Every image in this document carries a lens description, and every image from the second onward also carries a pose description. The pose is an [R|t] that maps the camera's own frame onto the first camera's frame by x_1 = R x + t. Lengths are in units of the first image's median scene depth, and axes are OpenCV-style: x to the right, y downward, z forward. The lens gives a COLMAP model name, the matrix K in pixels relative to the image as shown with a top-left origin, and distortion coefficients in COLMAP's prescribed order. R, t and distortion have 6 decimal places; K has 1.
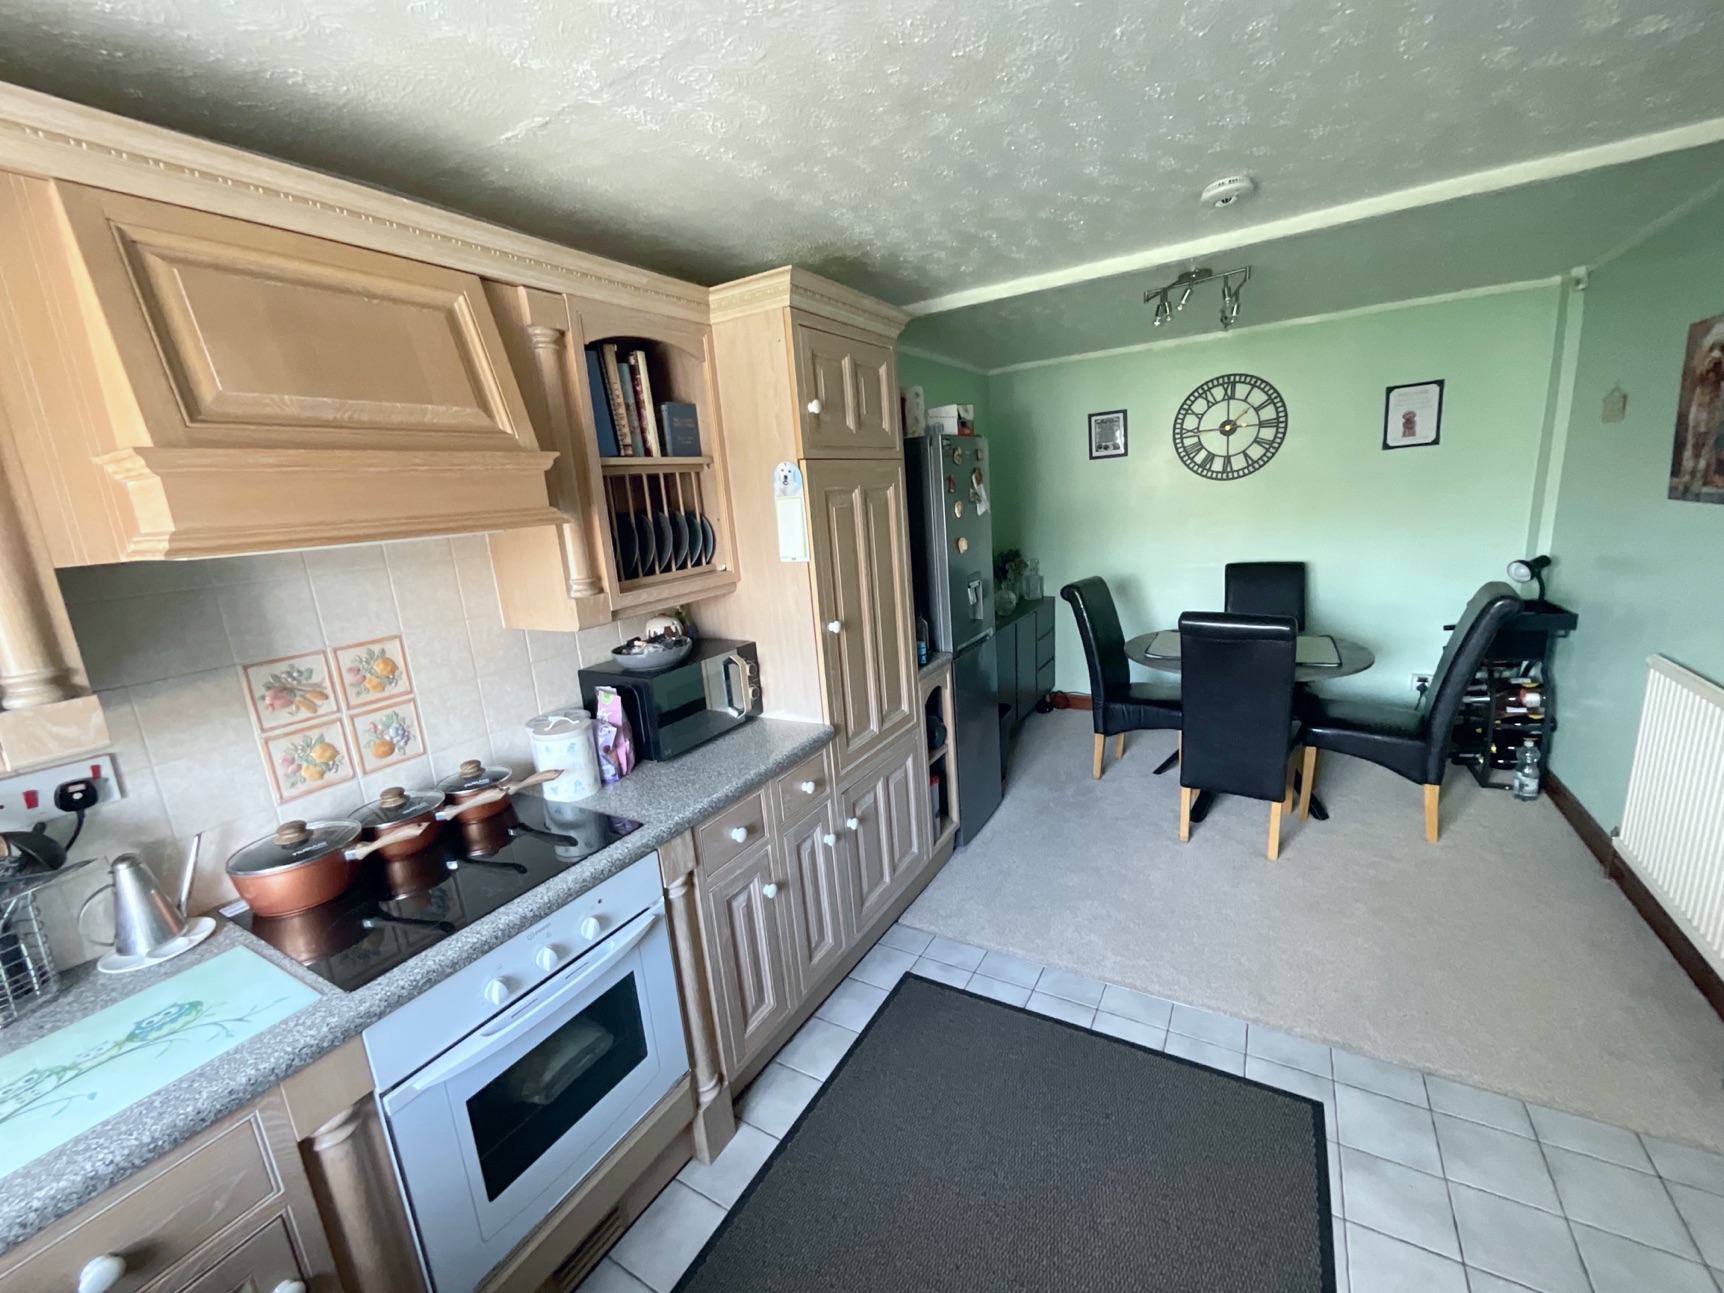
lens RADIAL K [[698.3, 0, 863.5], [0, 698.3, 643.5], [0, 0, 1]] dist [-0.007144, 0.002125]
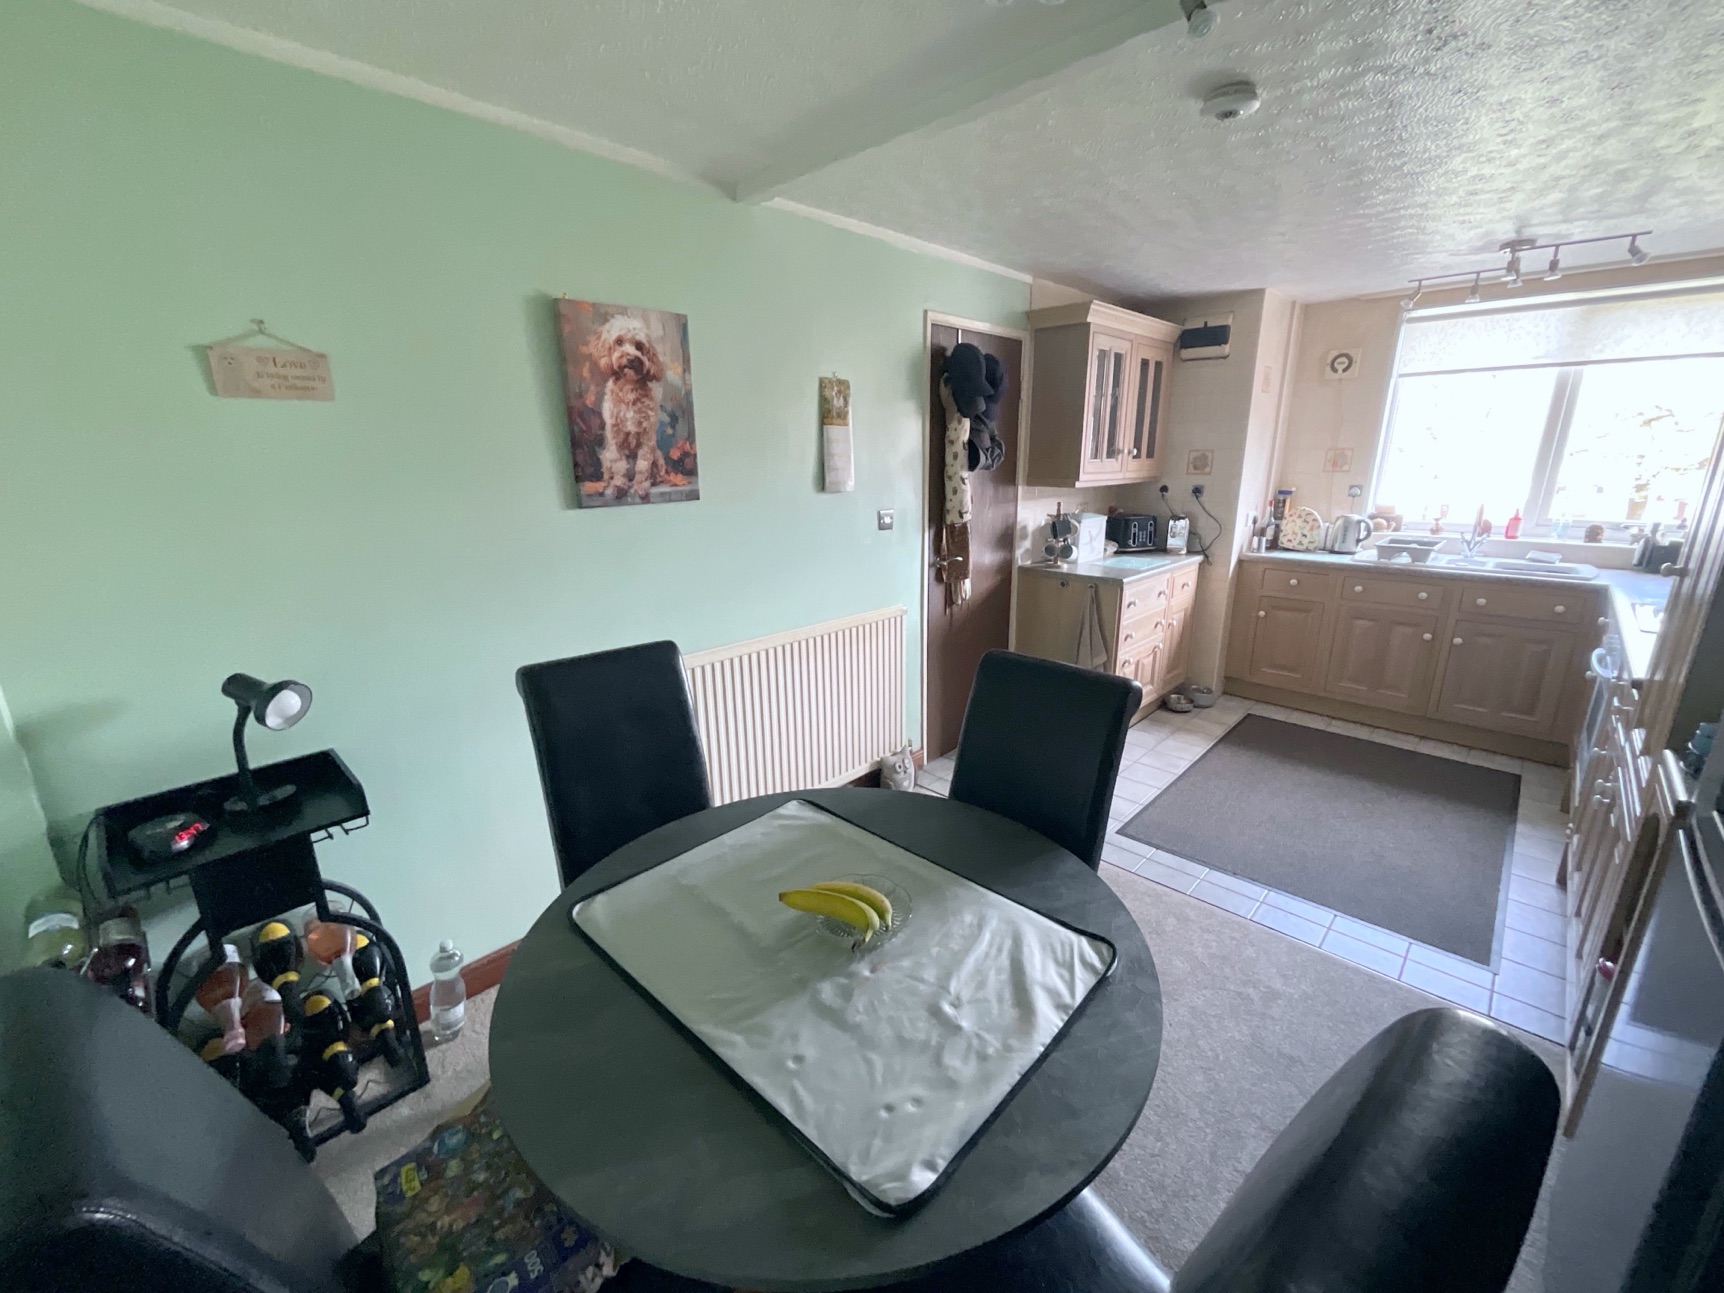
lens RADIAL K [[698.3, 0, 864.0], [0, 698.3, 649.9], [0, 0, 1]] dist [-0.007144, 0.002125]
pose [[-0.968641, 0.018197, 0.247797, 0.522837], [0.132610, 0.881255, 0.453657, -0.341319], [-0.210117, 0.472291, -0.856032, 1.496601]]
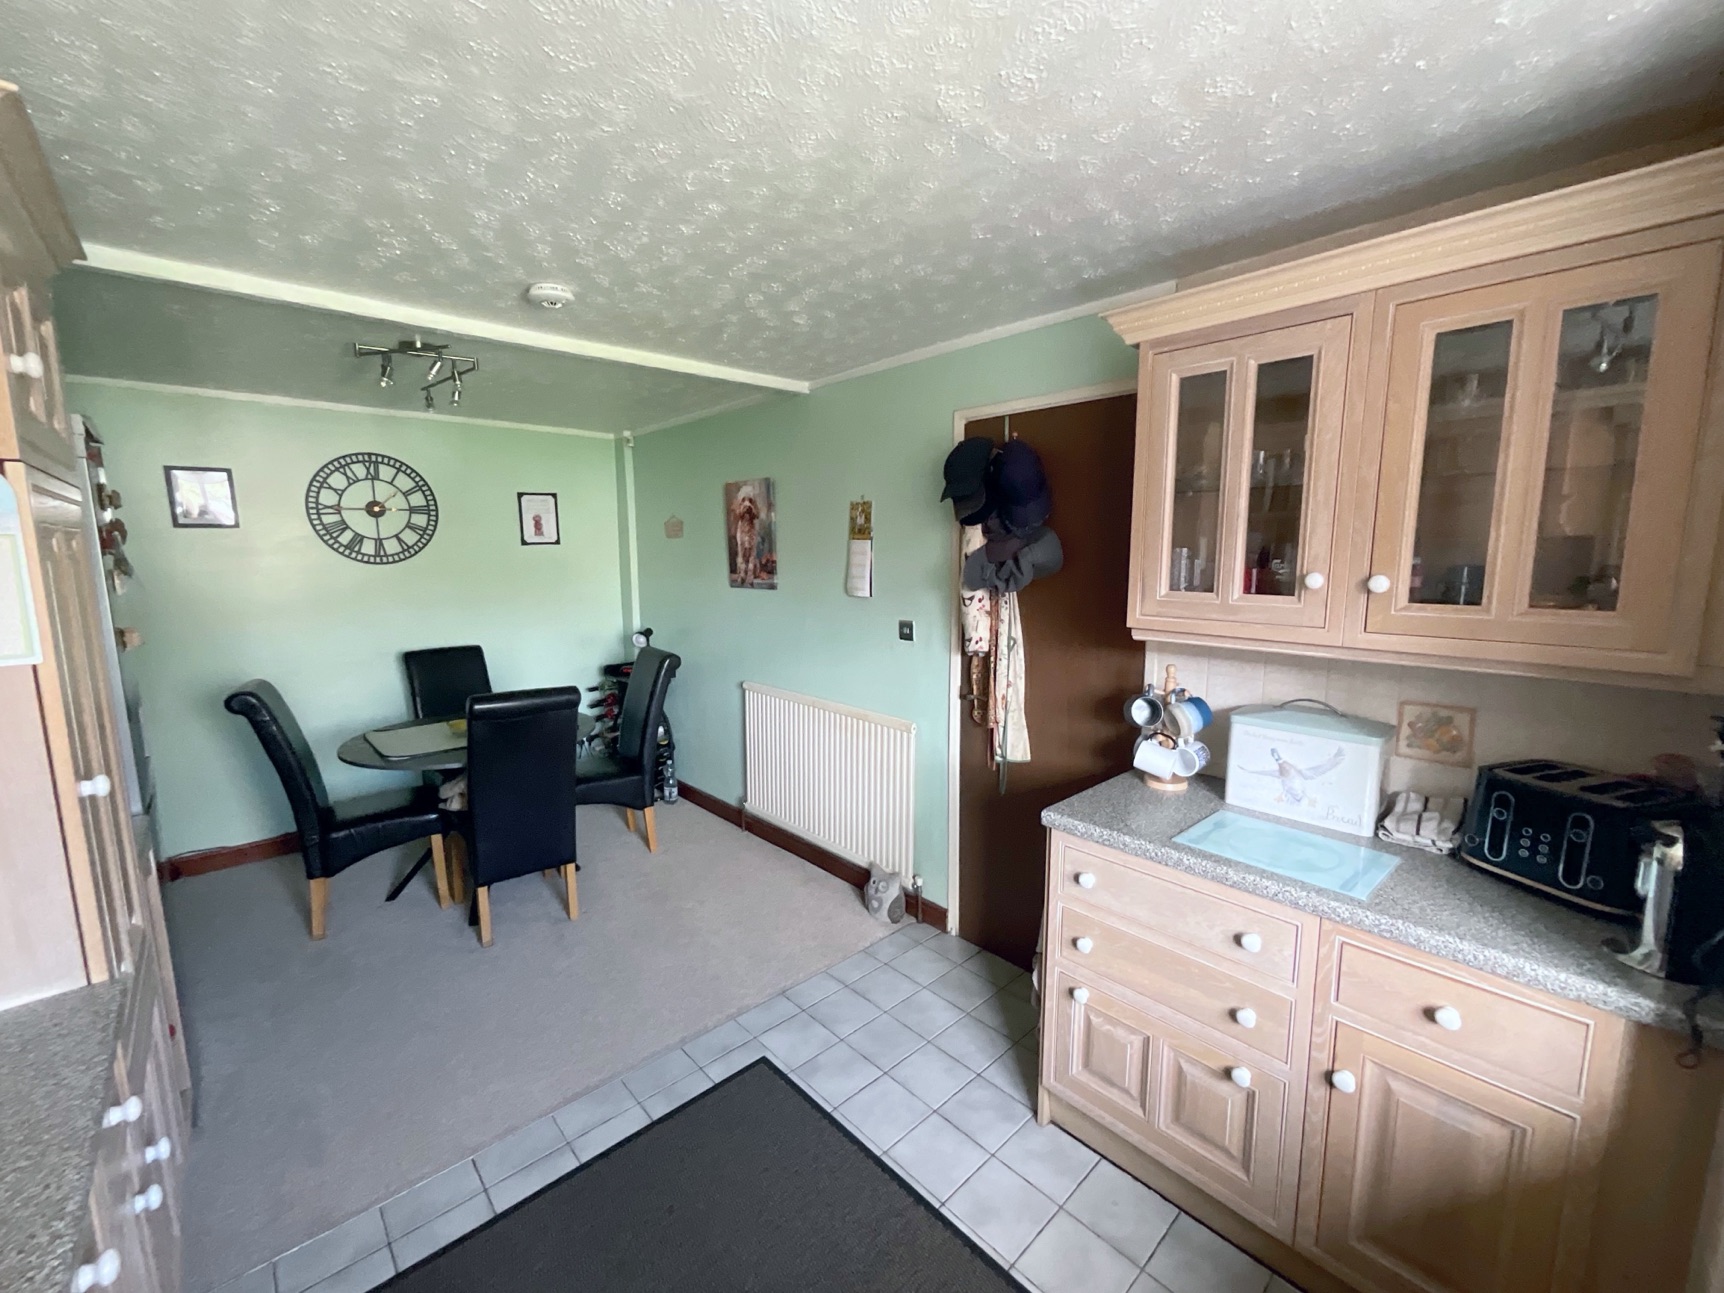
lens RADIAL K [[698.3, 0, 860.1], [0, 698.3, 644.5], [0, 0, 1]] dist [-0.007144, 0.002125]
pose [[0.283858, -0.054534, 0.957314, -0.283611], [0.186933, 0.982373, 0.000533, -0.016756], [-0.940468, 0.178802, 0.289048, 0.227909]]
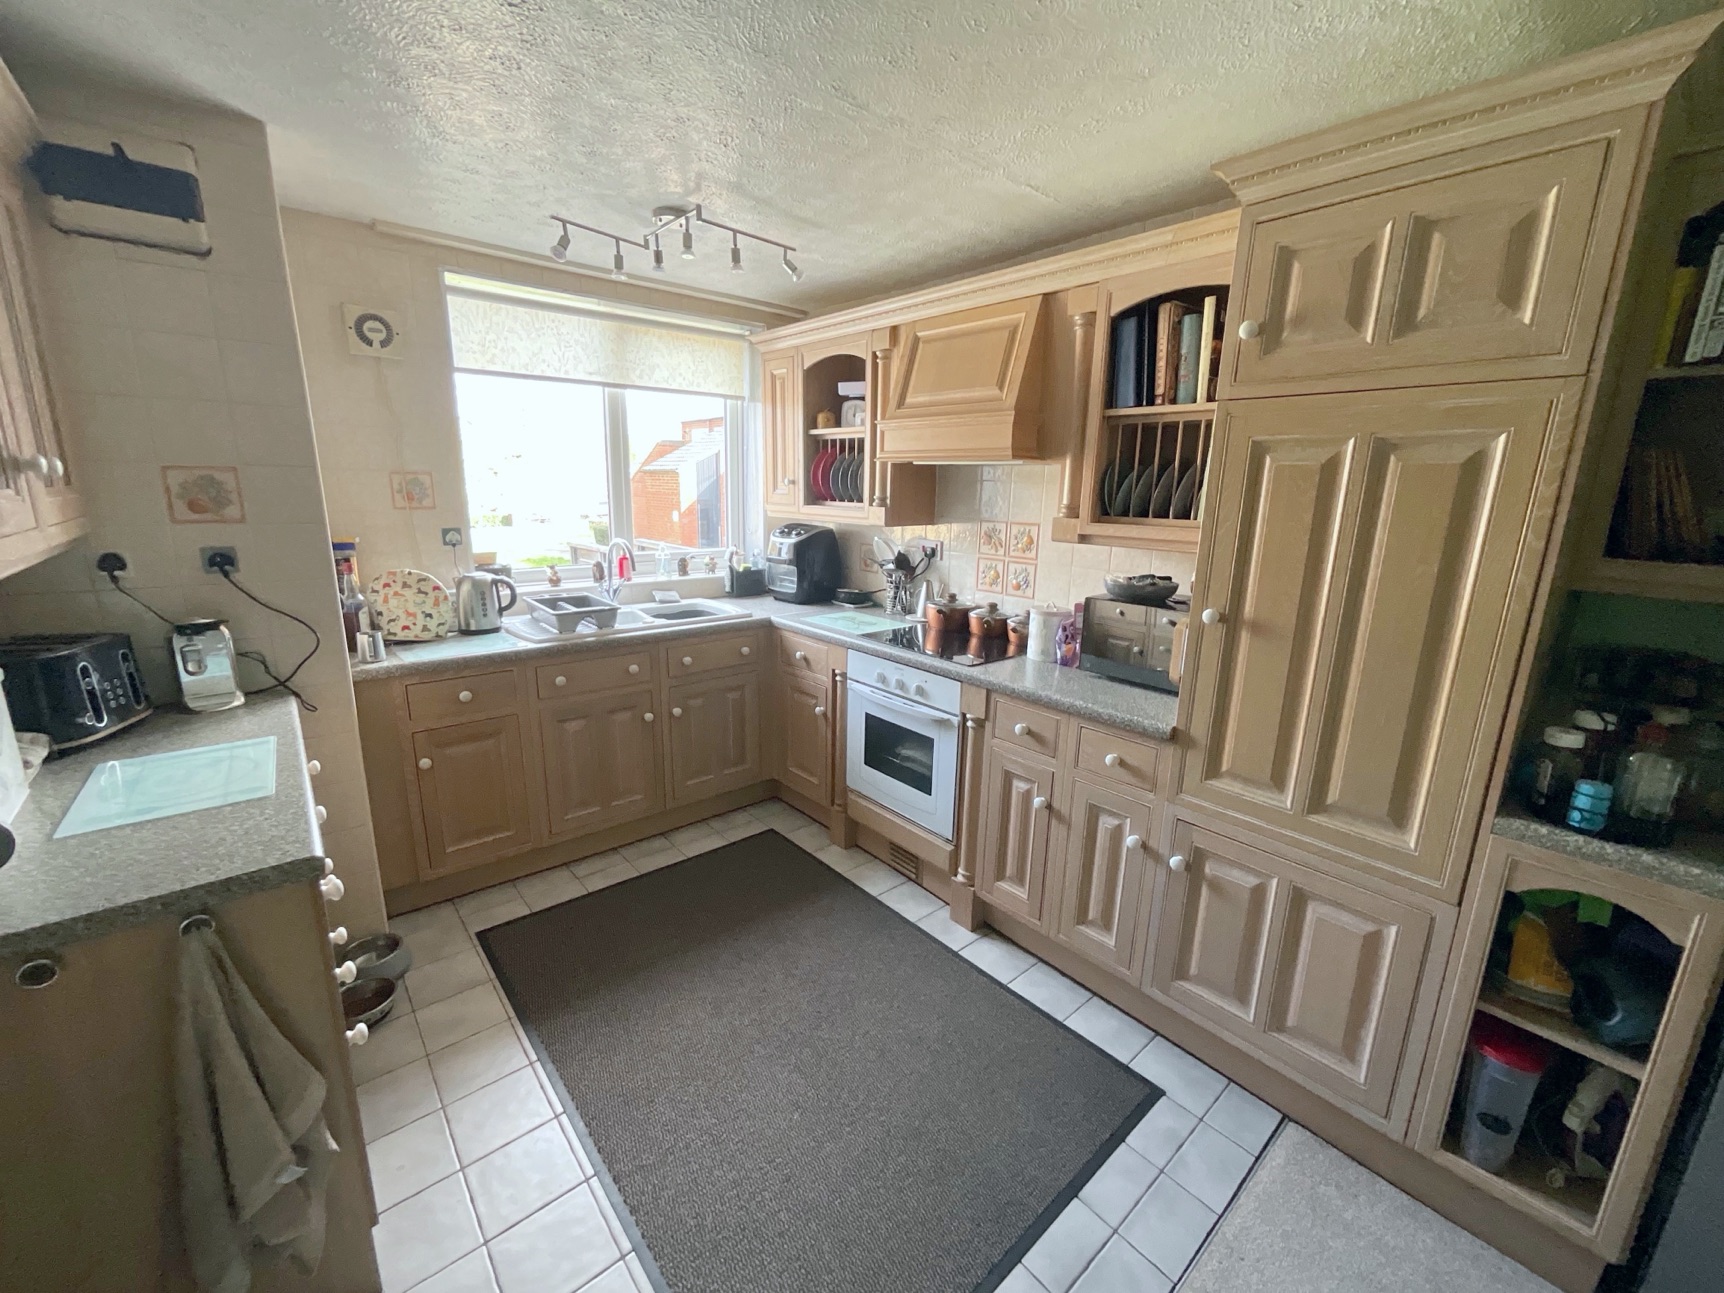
lens RADIAL K [[698.3, 0, 861.0], [0, 698.3, 647.3], [0, 0, 1]] dist [-0.007144, 0.002125]
pose [[-0.321608, 0.282371, -0.903789, 0.612798], [-0.203376, 0.911622, 0.357188, -0.146314], [0.924774, 0.298683, -0.235758, 0.627997]]
